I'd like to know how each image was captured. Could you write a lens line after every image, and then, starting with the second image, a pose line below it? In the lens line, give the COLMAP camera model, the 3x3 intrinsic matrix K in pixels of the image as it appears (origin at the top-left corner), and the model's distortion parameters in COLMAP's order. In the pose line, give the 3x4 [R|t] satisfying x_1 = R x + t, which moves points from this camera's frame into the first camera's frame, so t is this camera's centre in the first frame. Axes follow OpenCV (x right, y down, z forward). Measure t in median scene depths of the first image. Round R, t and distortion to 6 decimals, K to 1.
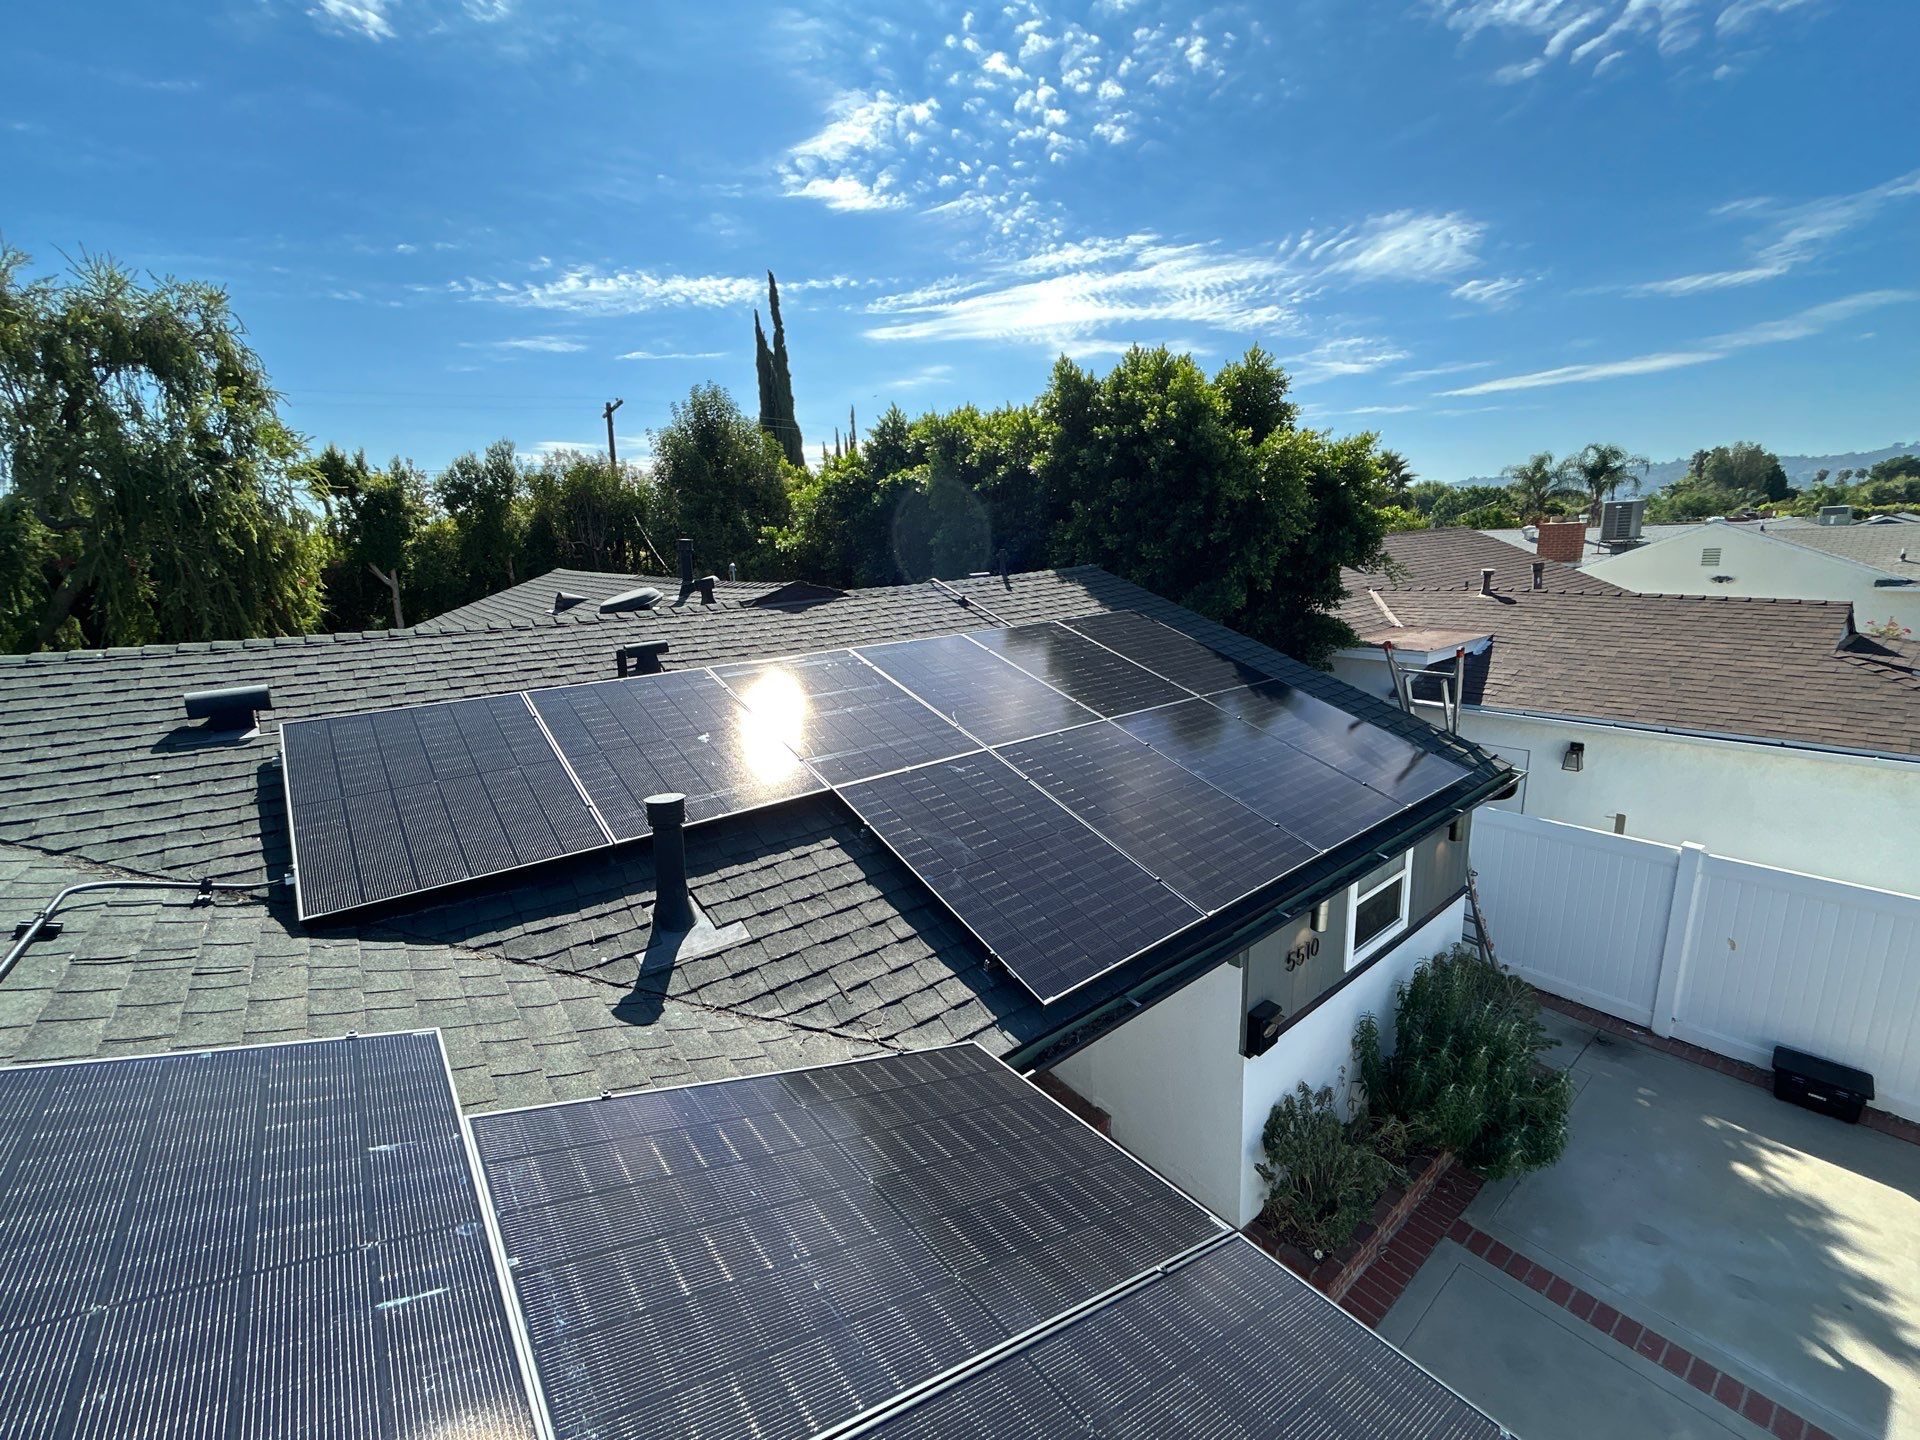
lens RADIAL K [[793.8, 0, 962.5], [0, 793.8, 719.9], [0, 0, 1]] dist [0.001376, 0.000319]
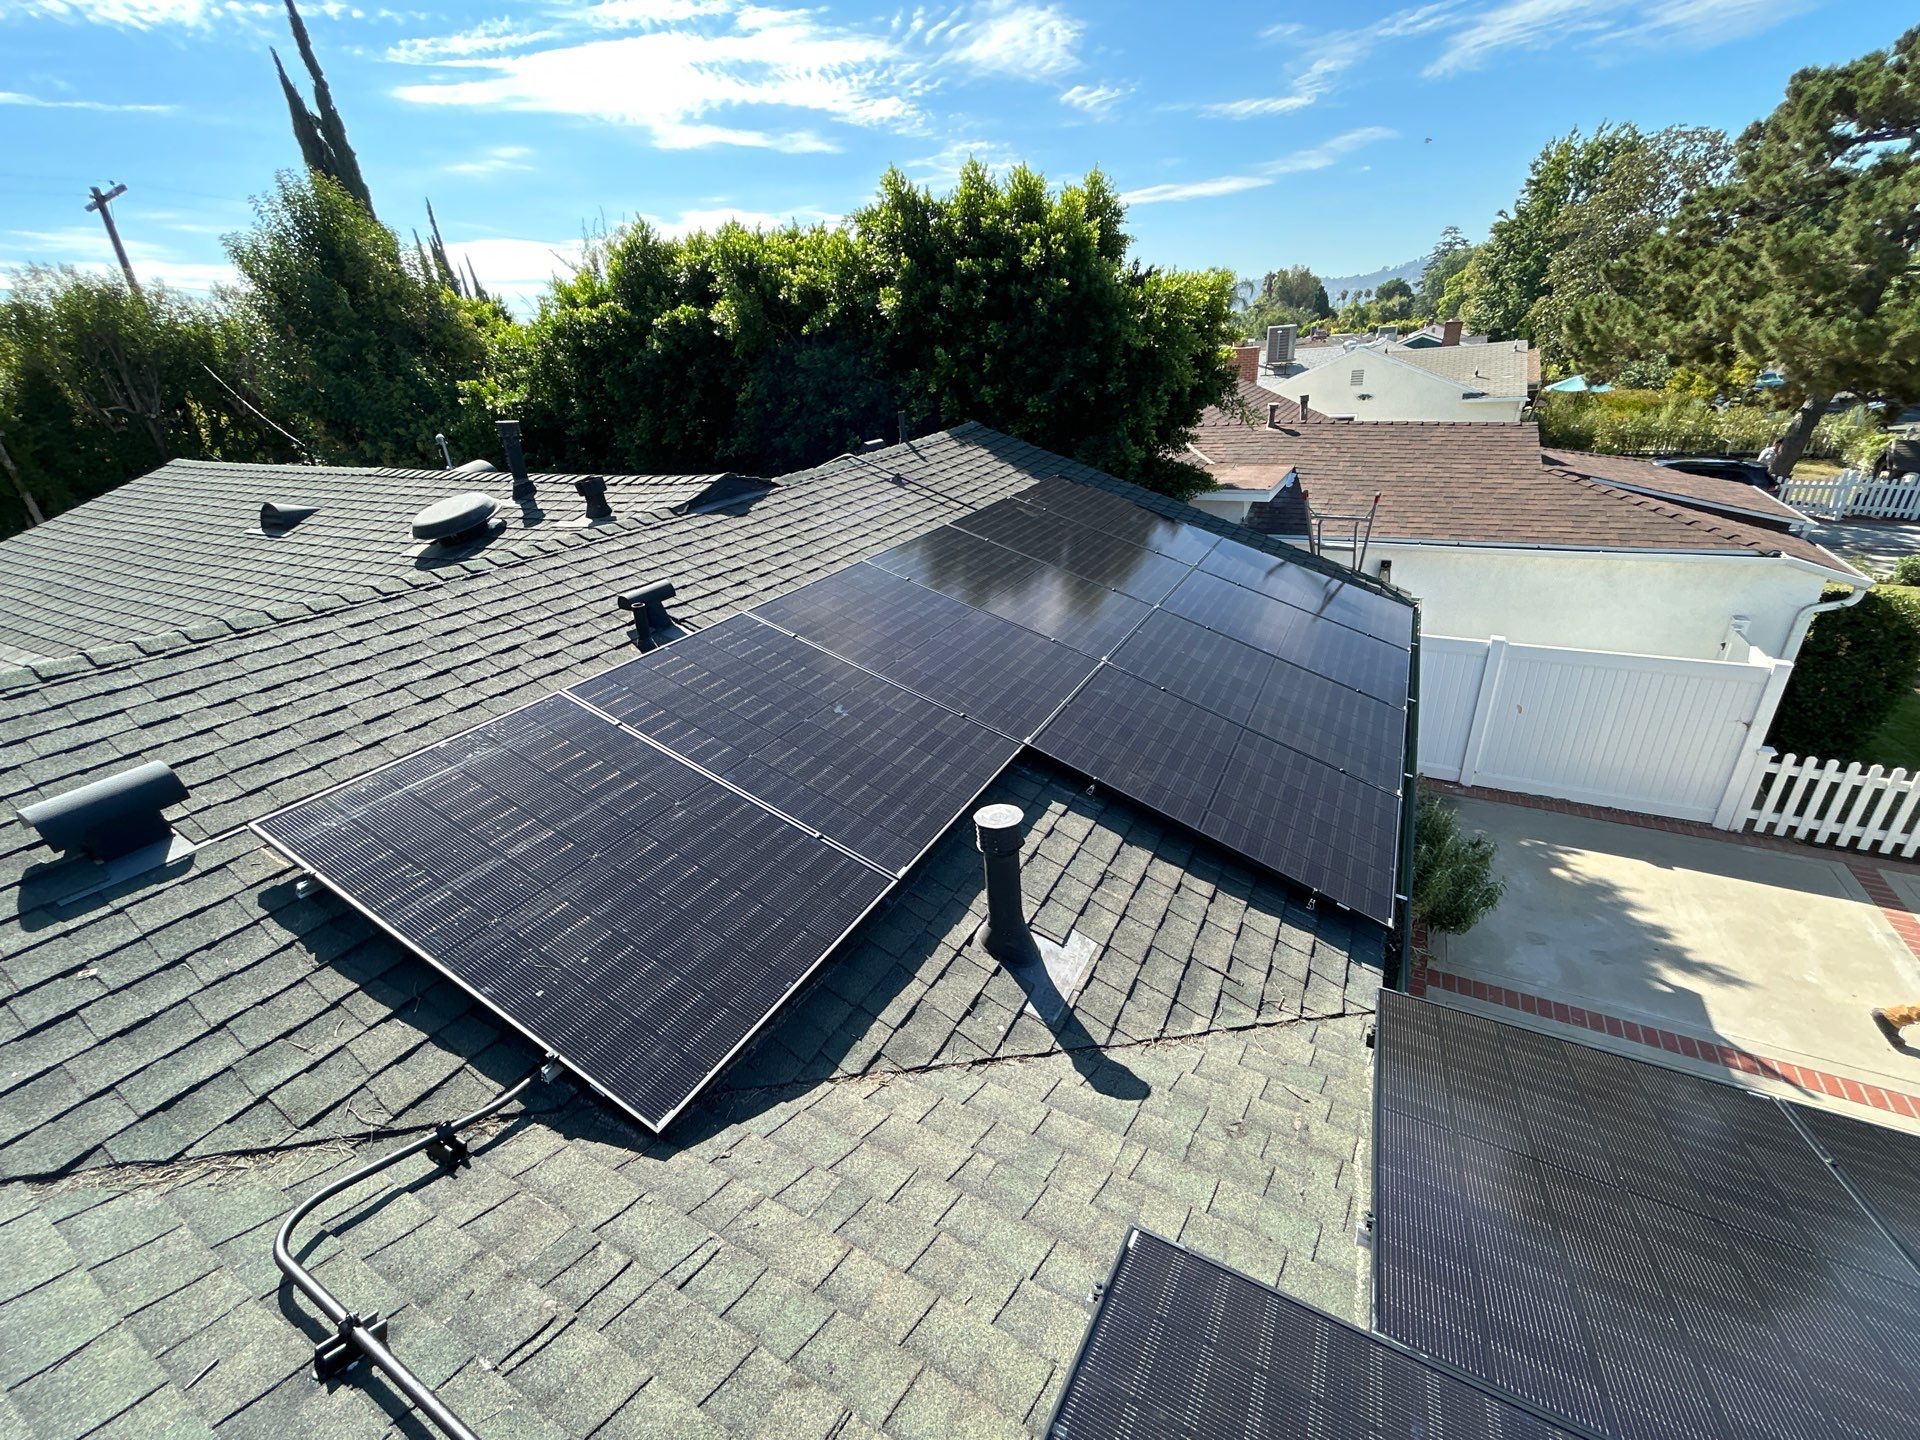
lens RADIAL K [[794.5, 0, 960.2], [0, 794.5, 716.0], [0, 0, 1]] dist [0.000477, -0.000177]
pose [[0.920034, -0.182454, 0.346769, -0.313655], [0.113462, 0.971112, 0.209923, -0.079534], [-0.375053, -0.153791, 0.914158, 0.144257]]
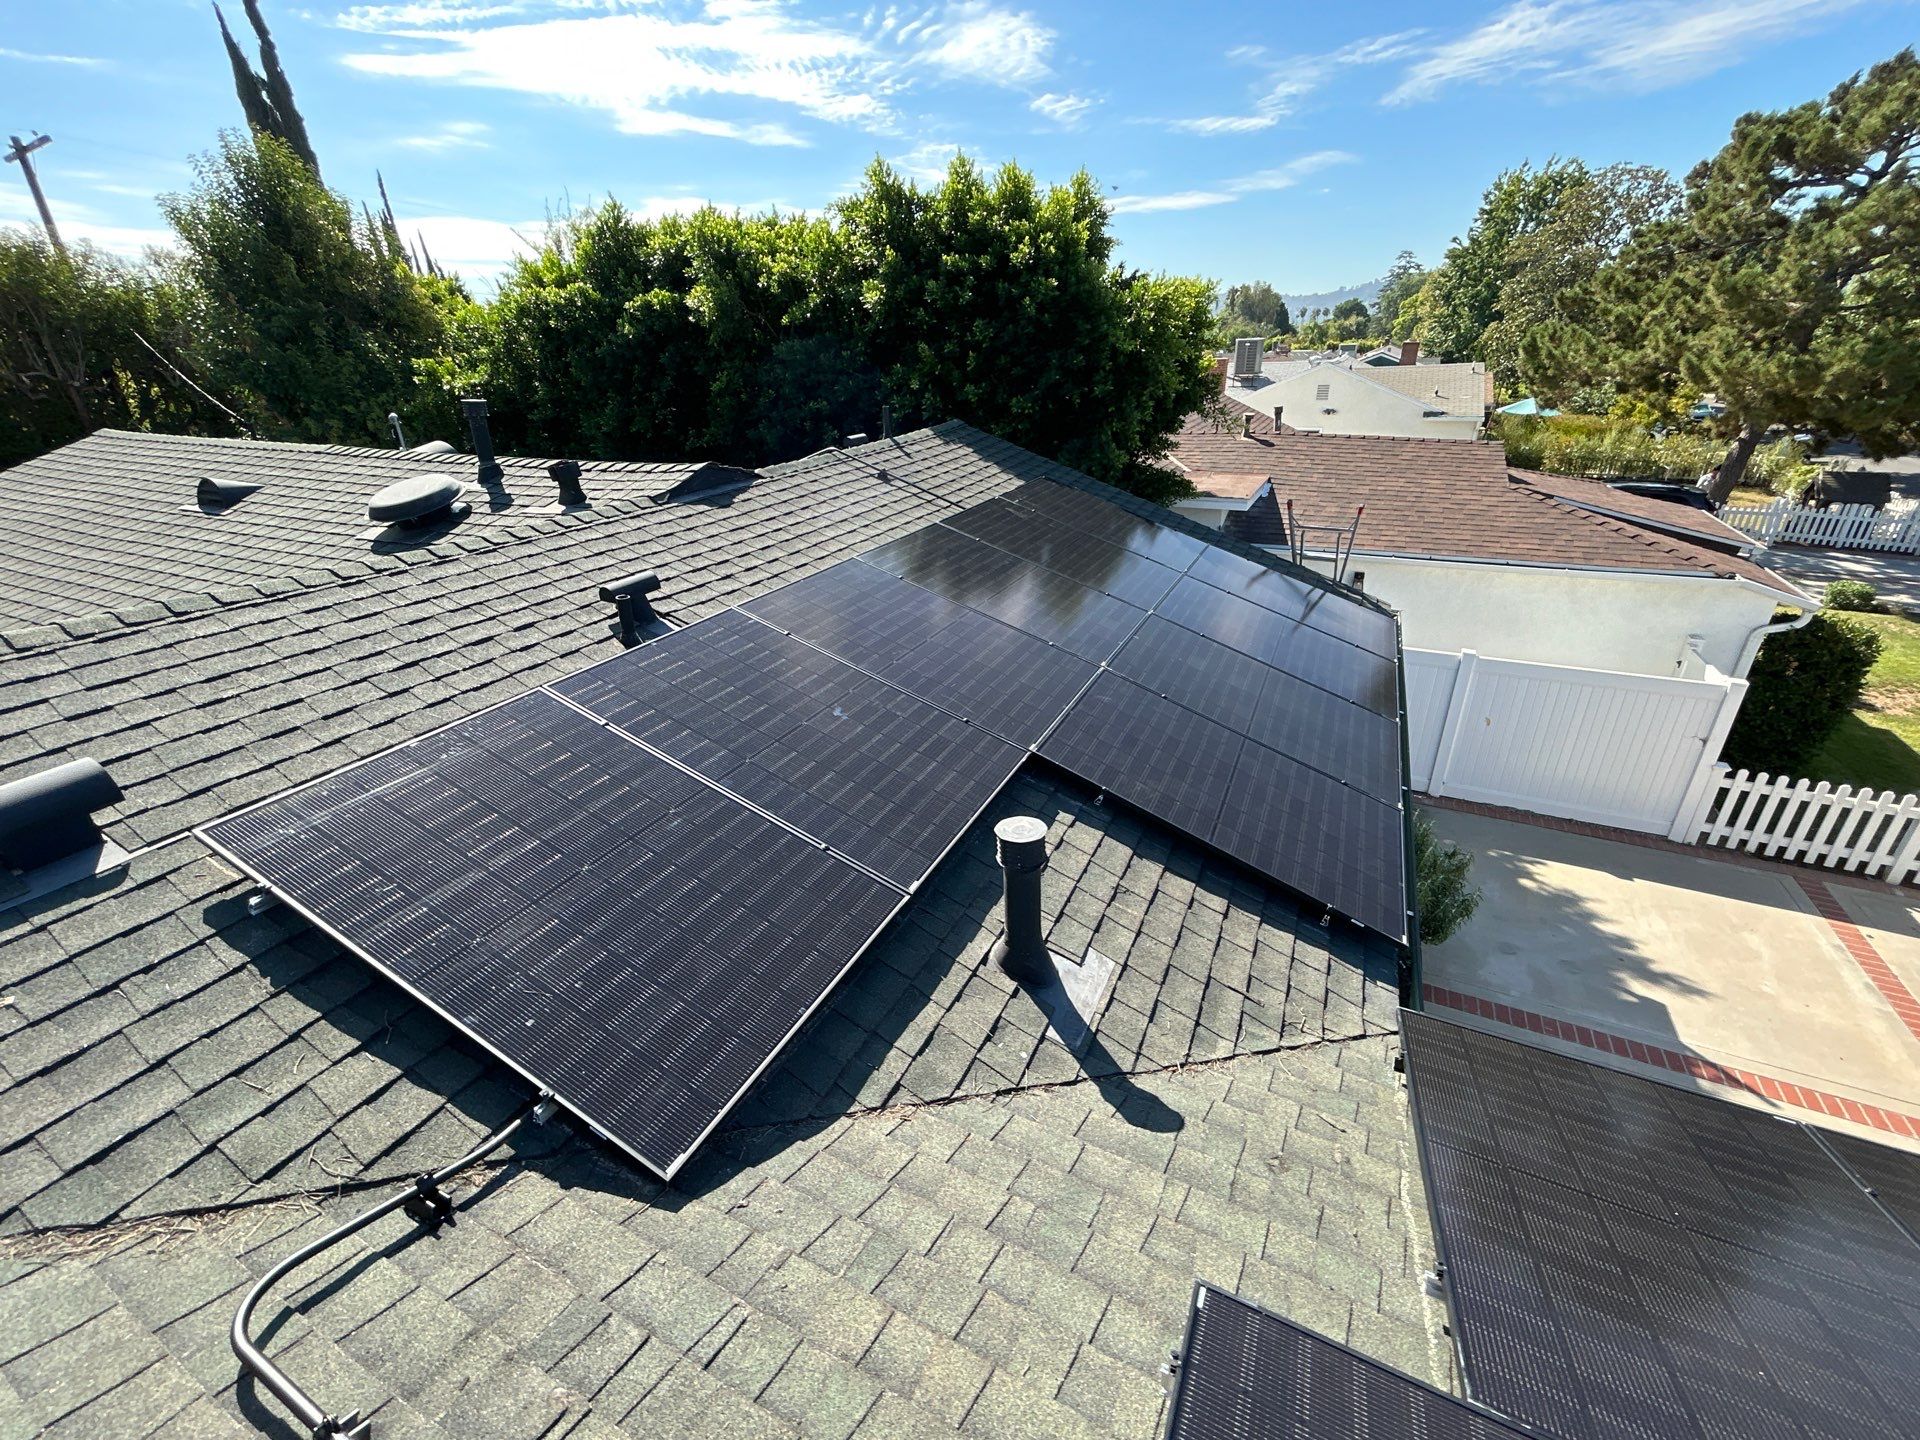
lens RADIAL K [[794.5, 0, 960.2], [0, 794.5, 716.0], [0, 0, 1]] dist [0.000477, -0.000177]
pose [[0.904366, -0.165613, 0.393312, -0.331455], [0.085432, 0.973231, 0.213362, -0.080276], [-0.418119, -0.159356, 0.894306, 0.174772]]
